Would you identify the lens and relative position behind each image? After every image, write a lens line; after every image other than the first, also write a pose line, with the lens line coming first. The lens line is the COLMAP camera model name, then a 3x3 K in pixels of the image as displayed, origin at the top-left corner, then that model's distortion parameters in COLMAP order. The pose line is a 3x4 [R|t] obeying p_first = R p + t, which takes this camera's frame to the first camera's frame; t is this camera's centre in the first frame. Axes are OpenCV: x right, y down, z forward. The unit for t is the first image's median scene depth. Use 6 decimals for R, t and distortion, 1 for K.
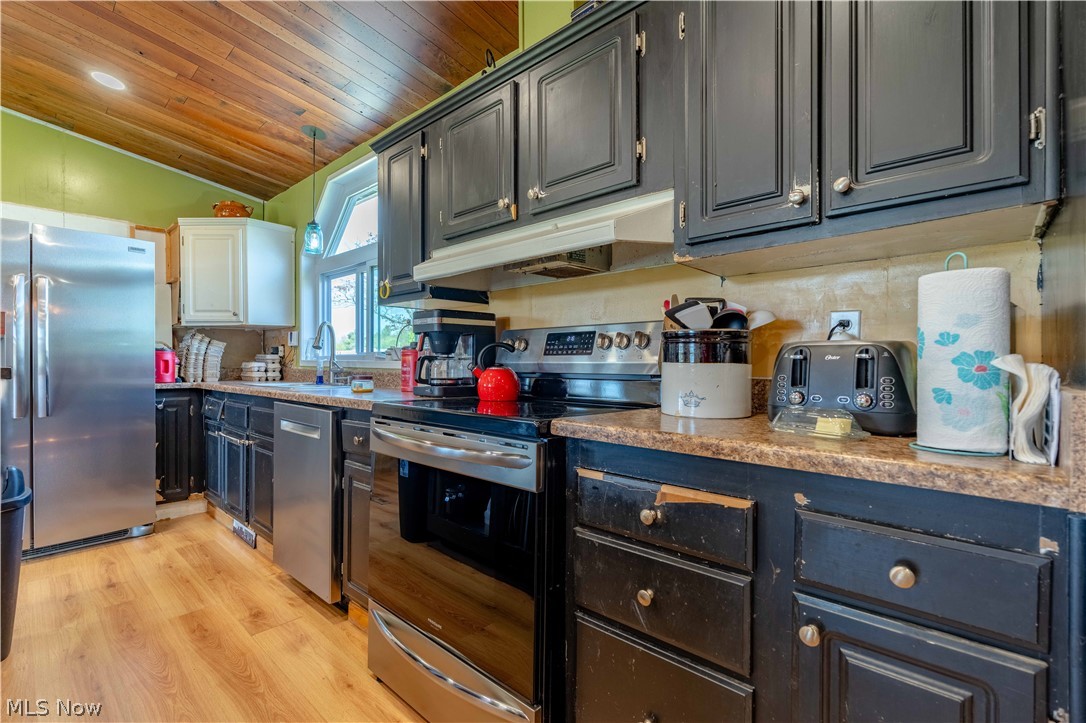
lens RADIAL K [[479.1, 0, 538.1], [0, 479.1, 362.8], [0, 0, 1]] dist [-0.009244, 0.001431]
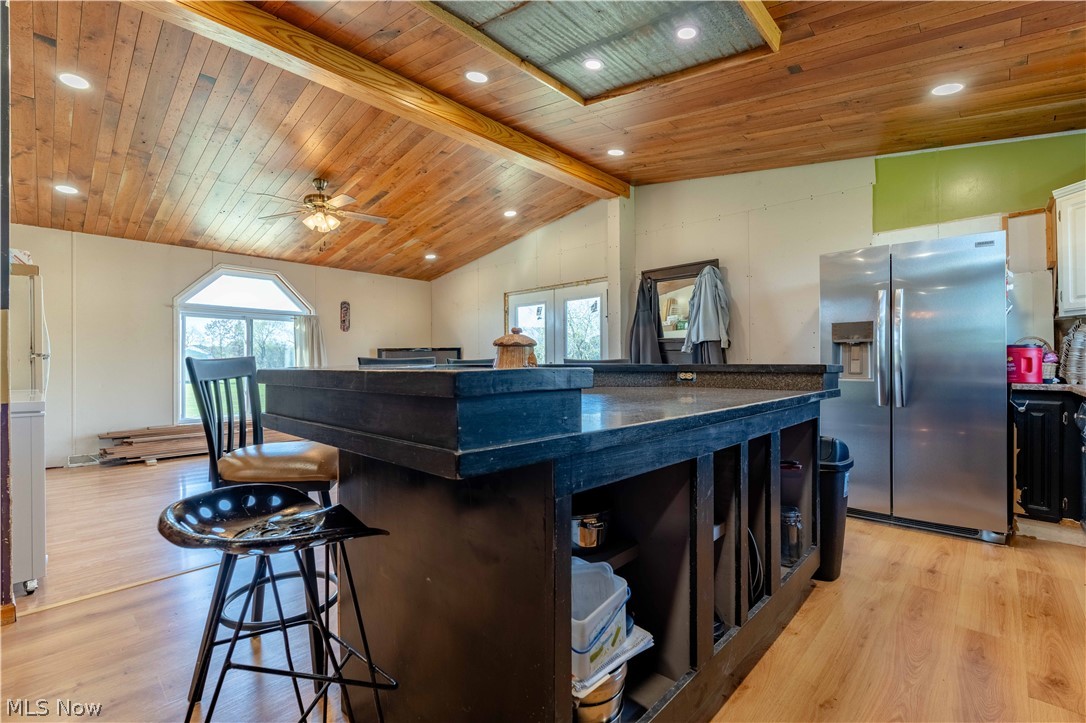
lens RADIAL K [[479.1, 0, 534.3], [0, 479.1, 362.6], [0, 0, 1]] dist [-0.009244, 0.001431]
pose [[-0.035696, 0.000094, -0.999363, 0.151440], [0.001660, 0.999999, 0.000035, 0.002171], [0.999361, -0.001657, -0.035696, 0.121583]]
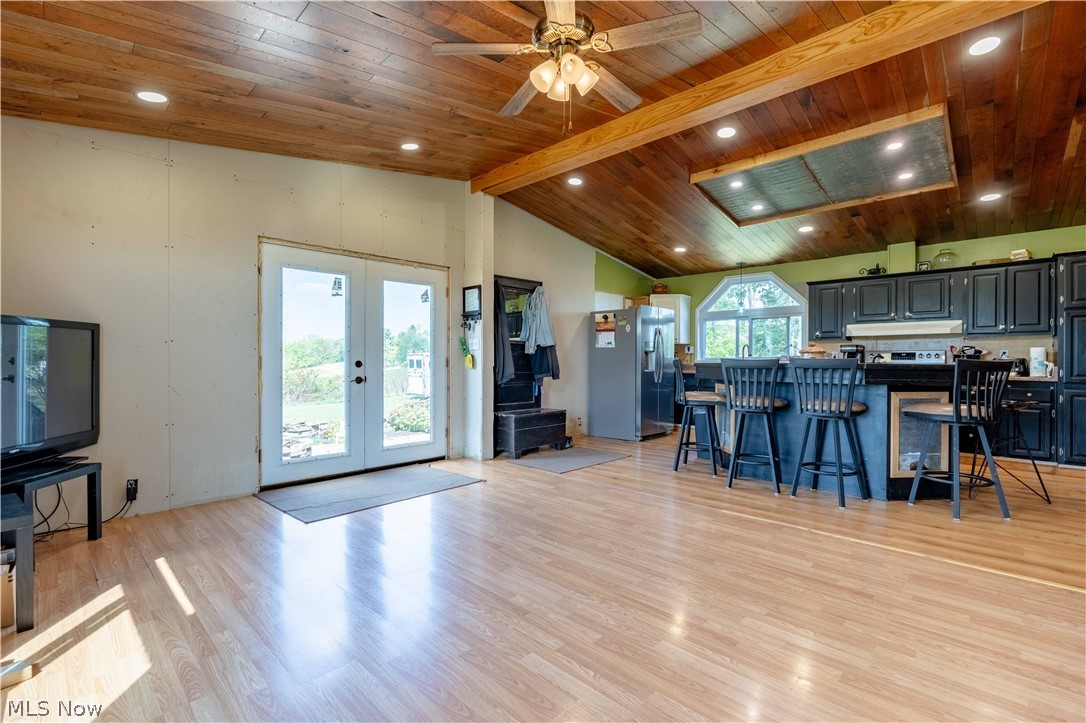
lens RADIAL K [[479.1, 0, 540.9], [0, 479.1, 361.9], [0, 0, 1]] dist [-0.009244, 0.001431]
pose [[0.999425, 0.003056, -0.033774, -1.386947], [-0.003030, 0.999995, 0.000816, 0.001738], [0.033776, -0.000713, 0.999429, -1.393963]]
